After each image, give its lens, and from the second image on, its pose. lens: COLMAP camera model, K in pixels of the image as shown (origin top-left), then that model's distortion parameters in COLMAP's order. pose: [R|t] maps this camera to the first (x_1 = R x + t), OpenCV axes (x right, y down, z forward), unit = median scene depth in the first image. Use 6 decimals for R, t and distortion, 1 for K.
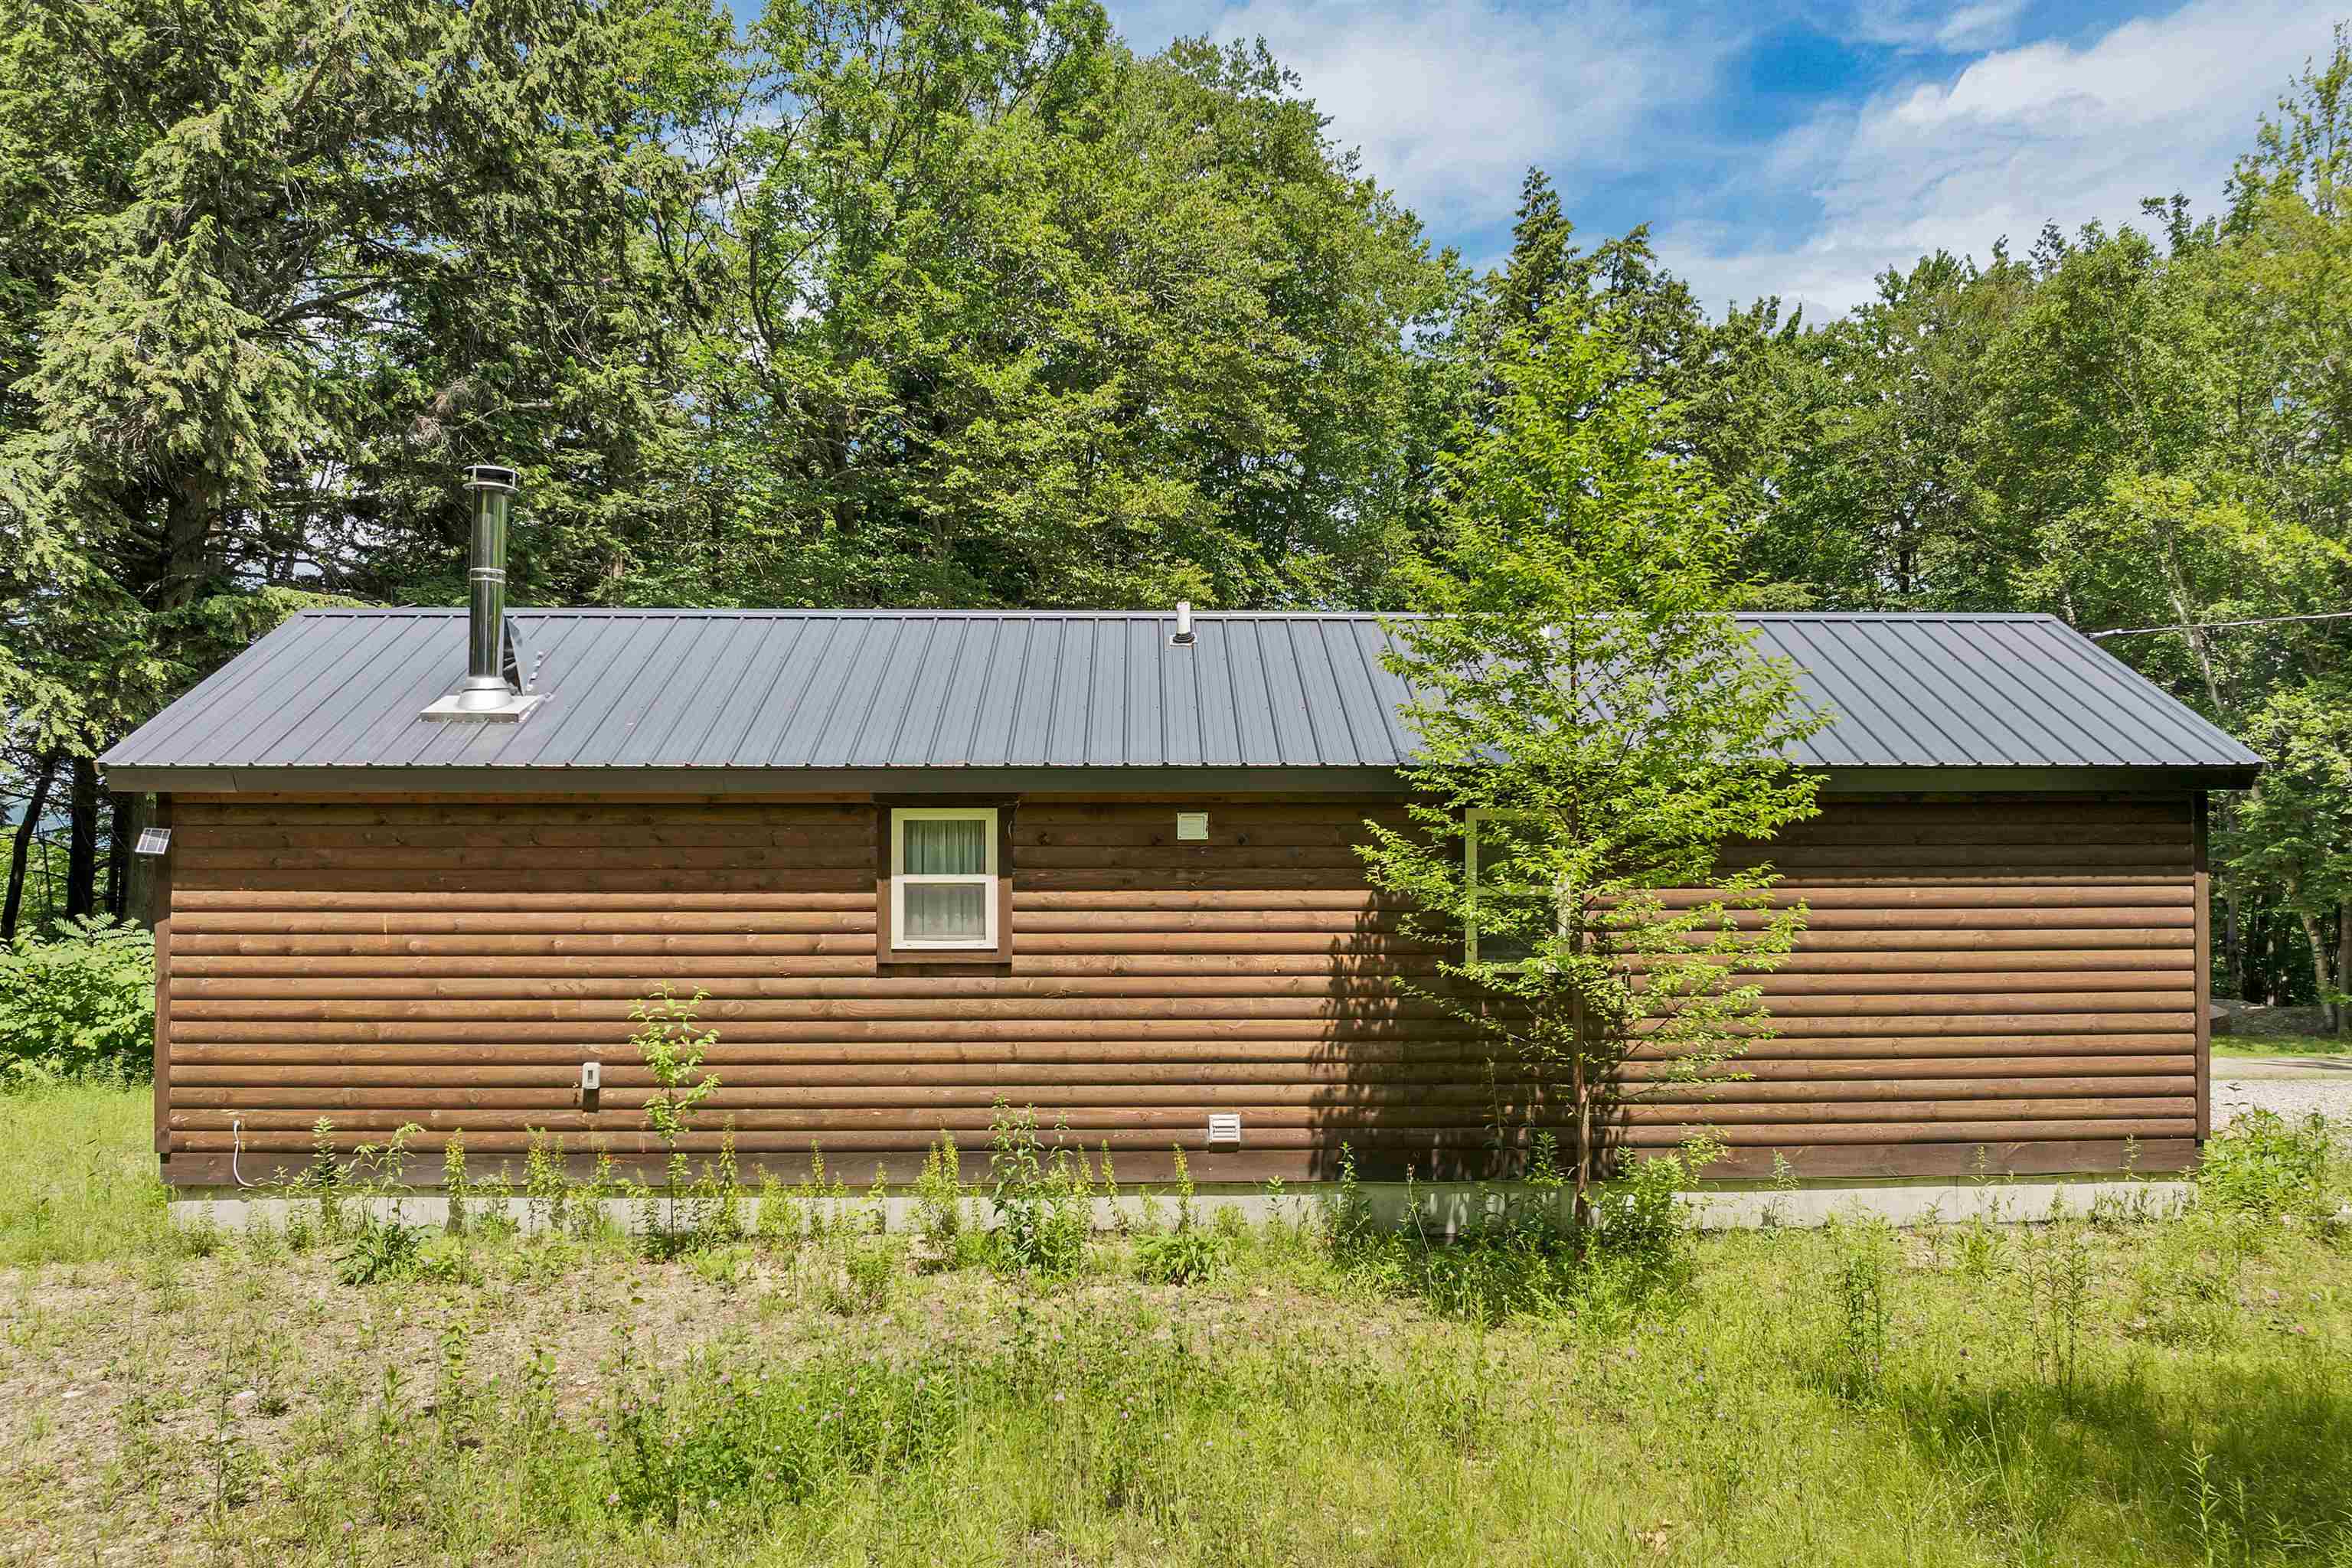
lens RADIAL K [[1676.3, 0, 1173.1], [0, 1676.3, 784.8], [0, 0, 1]] dist [-0.015082, 0.001807]
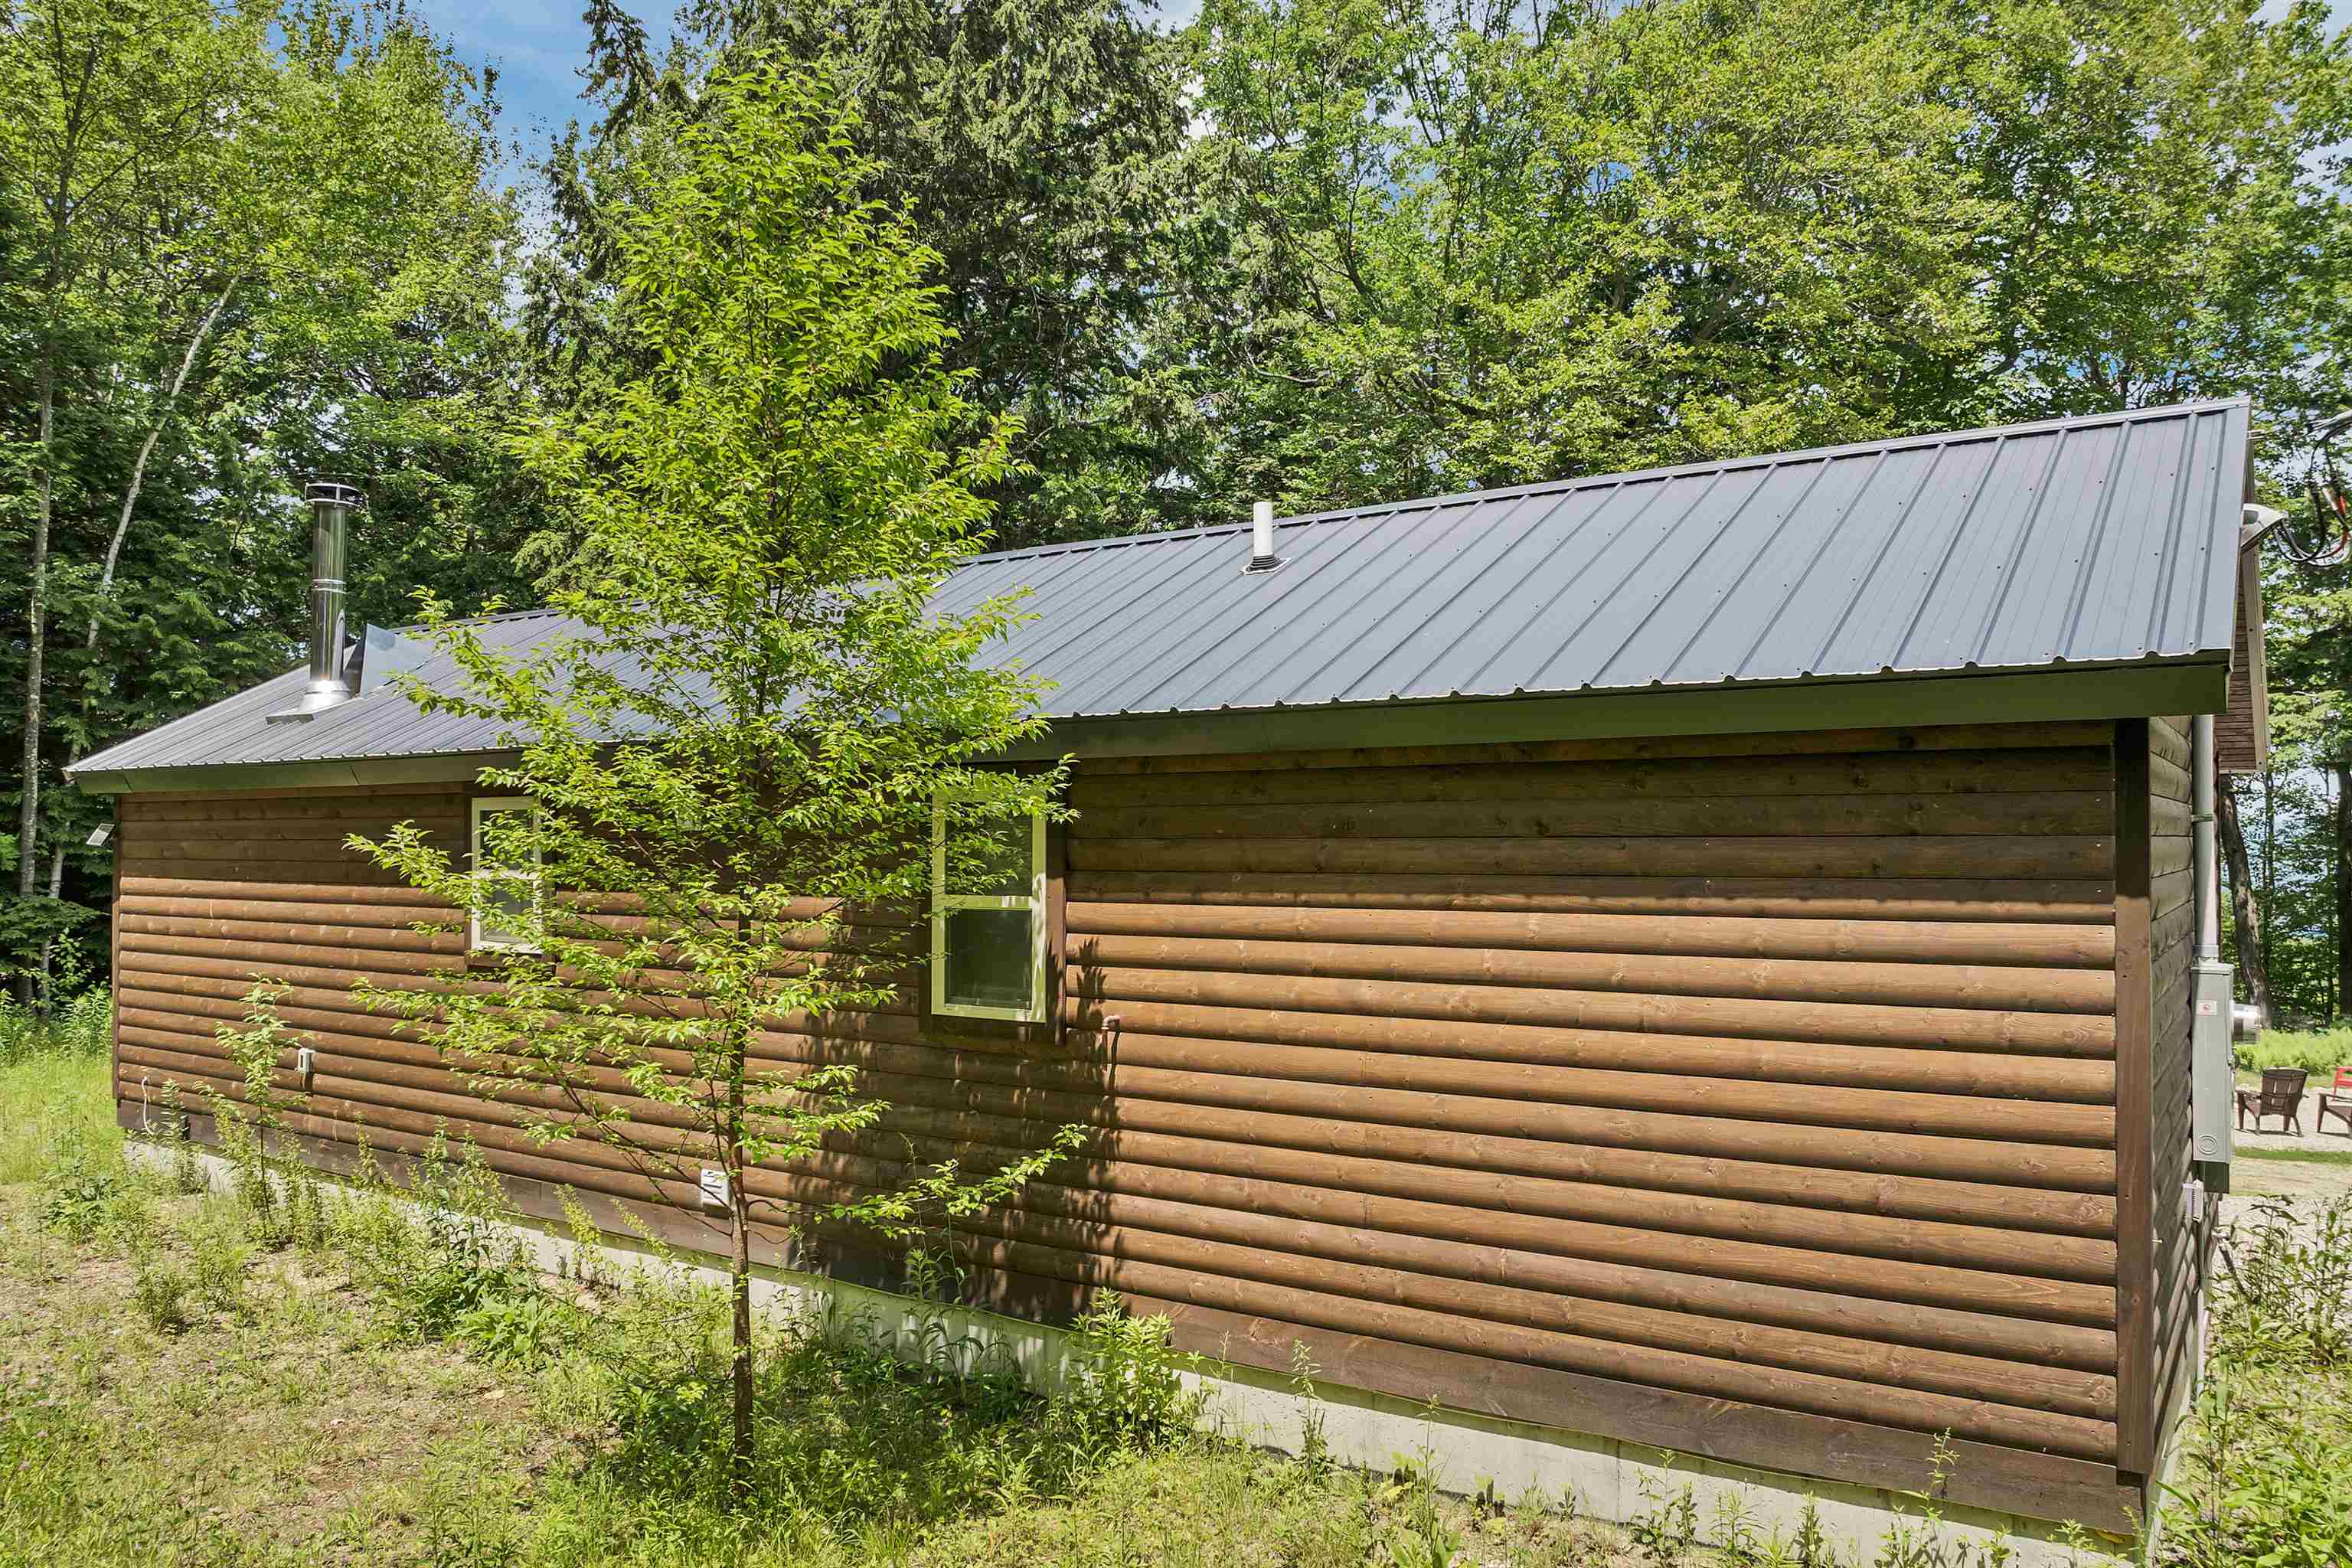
lens RADIAL K [[1676.3, 0, 1175.8], [0, 1676.3, 794.3], [0, 0, 1]] dist [-0.015082, 0.001807]
pose [[0.810037, -0.015431, -0.586175, 0.680925], [0.017150, 0.999849, -0.002622, 0.020857], [0.586127, -0.007929, 0.810180, 0.472667]]
